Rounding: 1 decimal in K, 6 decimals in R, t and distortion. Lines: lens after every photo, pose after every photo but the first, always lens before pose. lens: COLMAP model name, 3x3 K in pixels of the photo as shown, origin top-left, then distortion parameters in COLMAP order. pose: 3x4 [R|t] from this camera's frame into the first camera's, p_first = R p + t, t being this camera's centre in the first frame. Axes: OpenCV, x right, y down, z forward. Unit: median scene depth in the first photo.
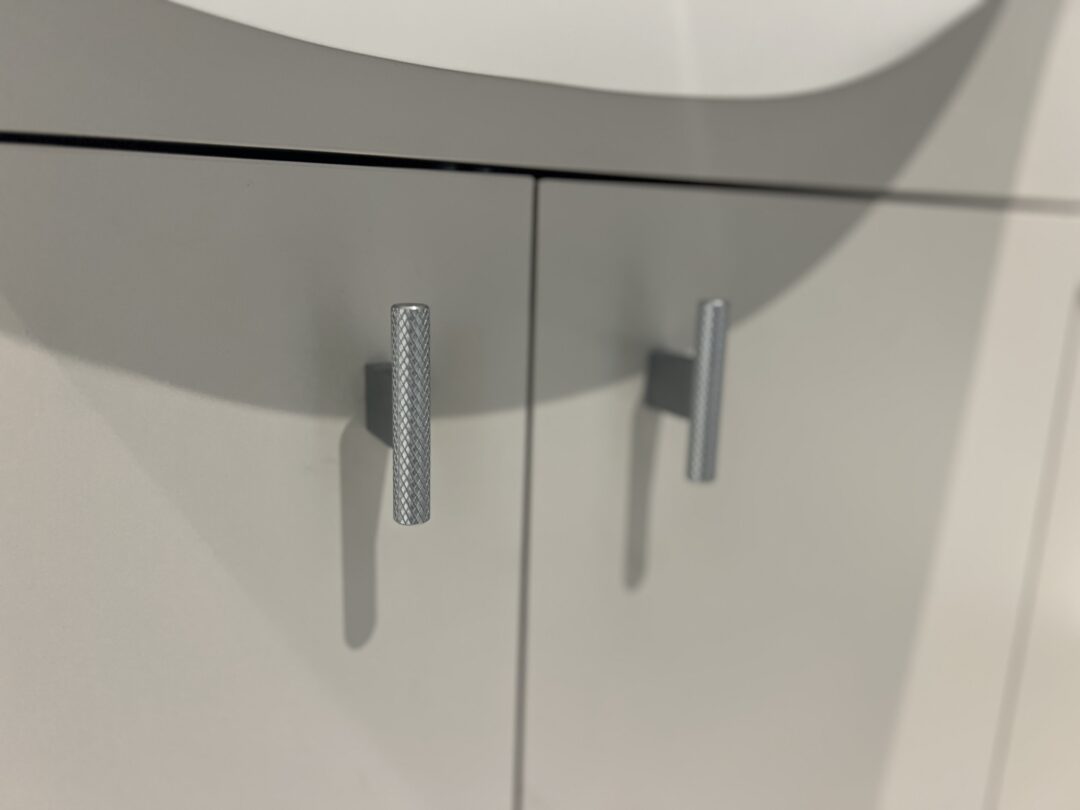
lens RADIAL K [[810.8, 0, 539.9], [0, 810.8, 406.2], [0, 0, 1]] dist [0.047245, -0.058900]
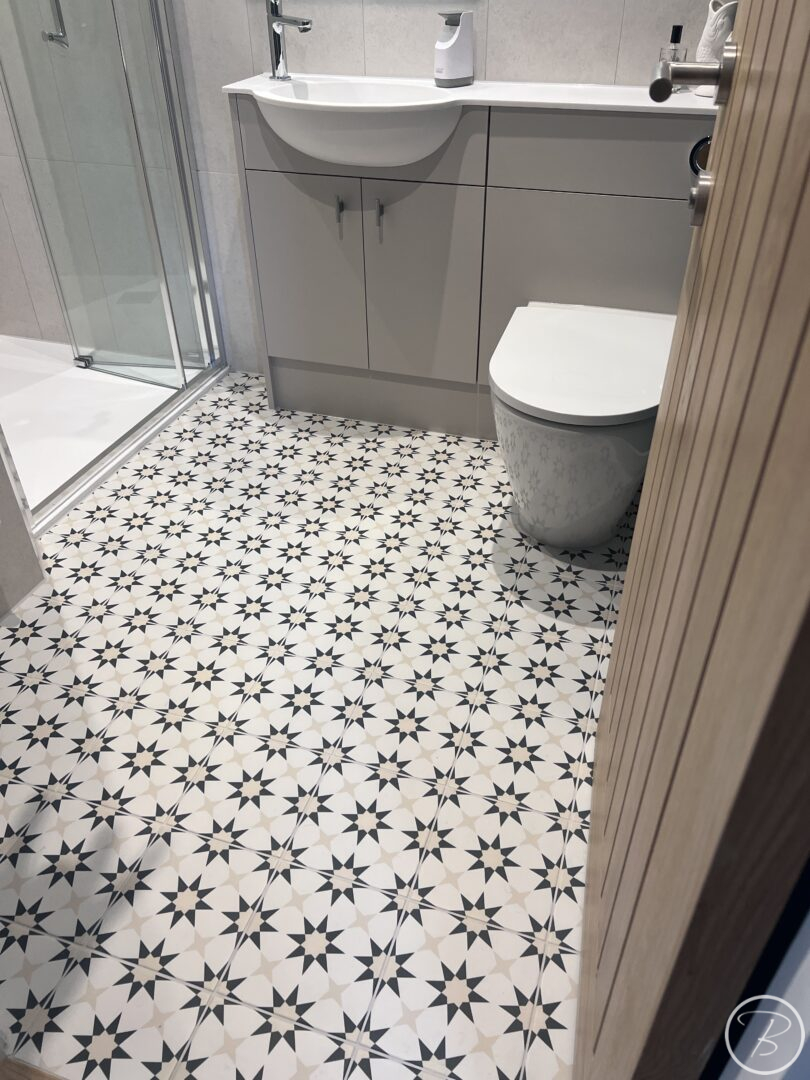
lens RADIAL K [[810.8, 0, 411.0], [0, 810.8, 548.7], [0, 0, 1]] dist [0.047245, -0.058900]
pose [[0.708253, 0.398210, -0.582929, 5.662242], [-0.126921, 0.884097, 0.449736, -0.658783], [0.694456, -0.244541, 0.676706, -4.303667]]
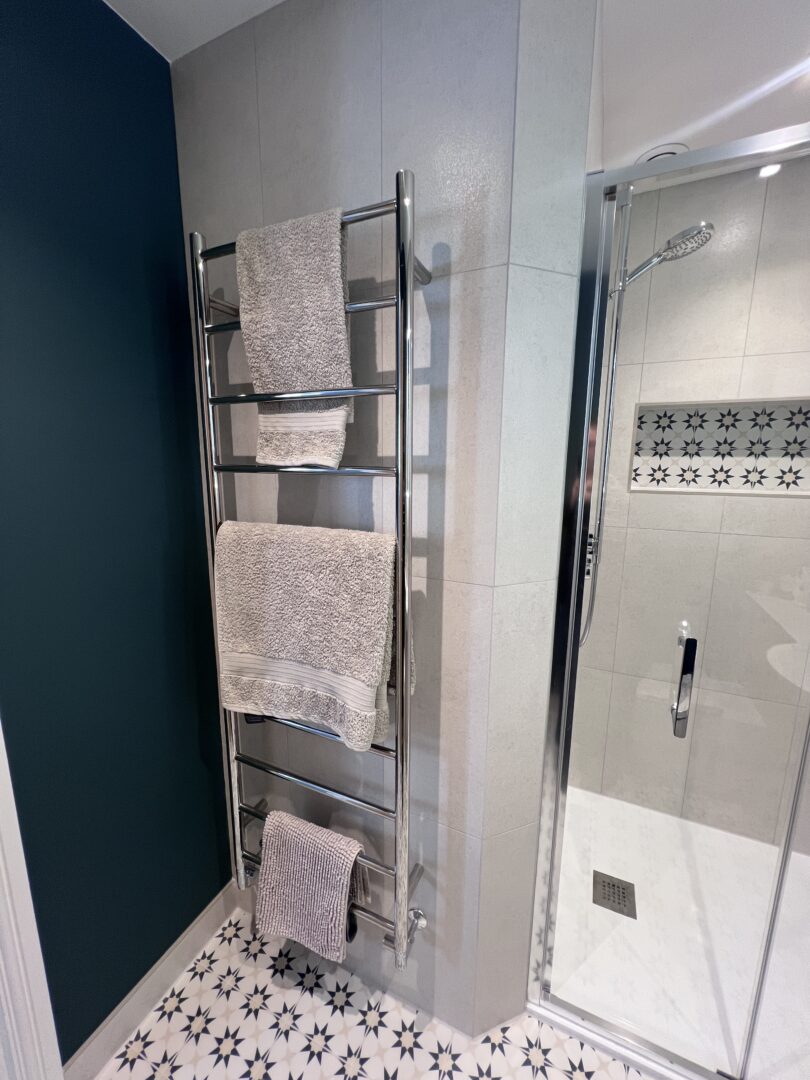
lens RADIAL K [[432.8, 0, 405.9], [0, 432.8, 537.1], [0, 0, 1]] dist [-0.004262, 0.001112]
pose [[-0.779005, 0.076151, -0.622377, 2.553199], [-0.165067, 0.932678, 0.320726, -2.687021], [0.604900, 0.352581, -0.713990, -1.166956]]
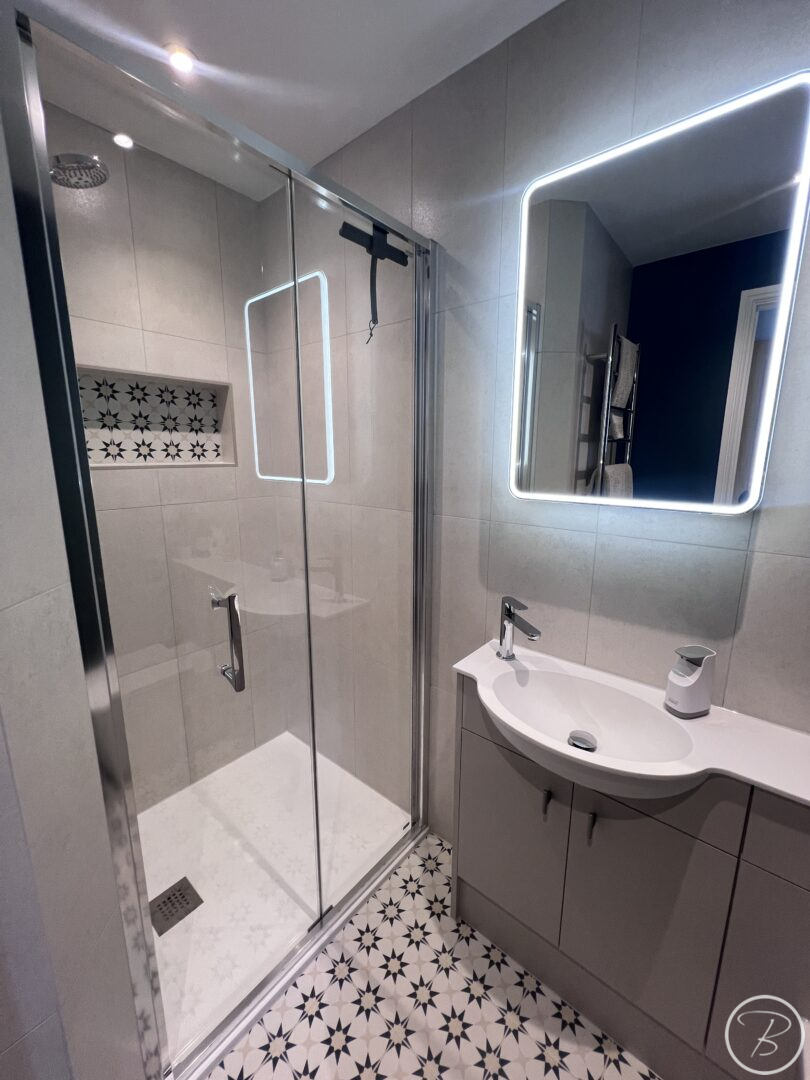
lens RADIAL K [[432.8, 0, 405.0], [0, 432.8, 537.1], [0, 0, 1]] dist [-0.004262, 0.001112]
pose [[0.390118, 0.149358, -0.908570, 2.415086], [-0.192149, 0.978237, 0.078306, -2.264290], [0.900493, 0.144033, 0.410327, -2.111160]]
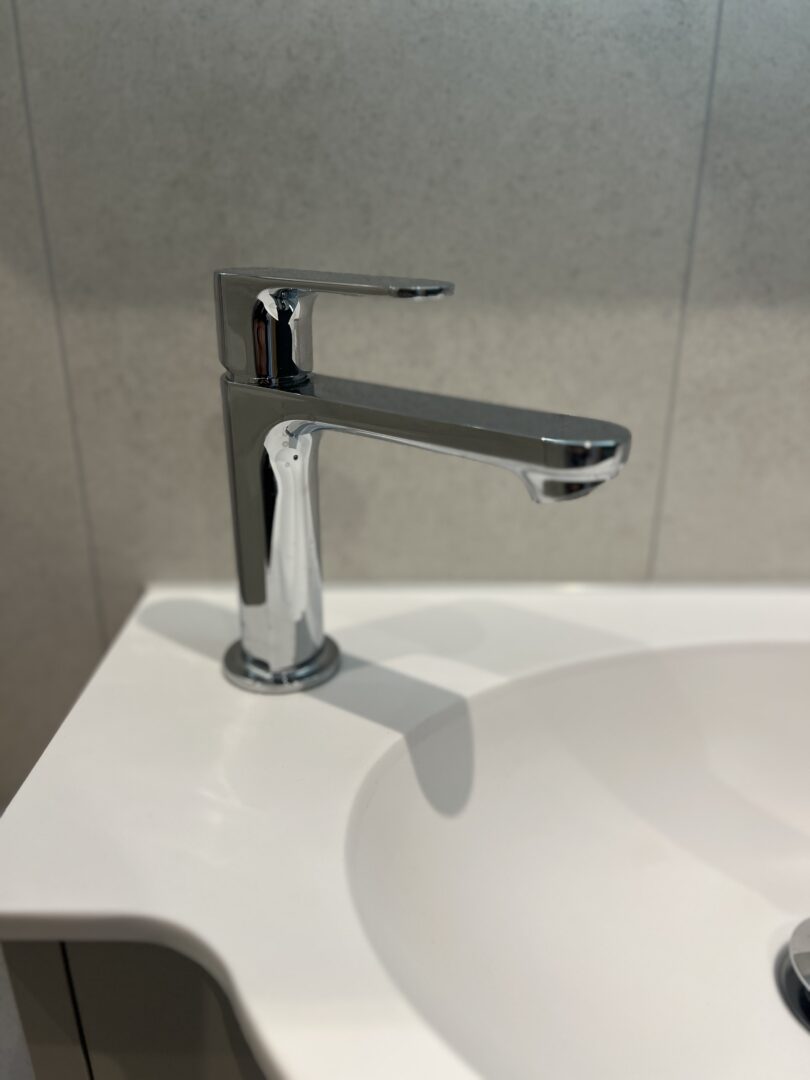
lens RADIAL K [[810.8, 0, 412.2], [0, 810.8, 532.6], [0, 0, 1]] dist [0.047245, -0.058900]
pose [[0.895059, 0.135611, -0.424829, -0.280254], [-0.074822, 0.984804, 0.156723, -1.366374], [0.439627, -0.108490, 0.891604, -0.281118]]
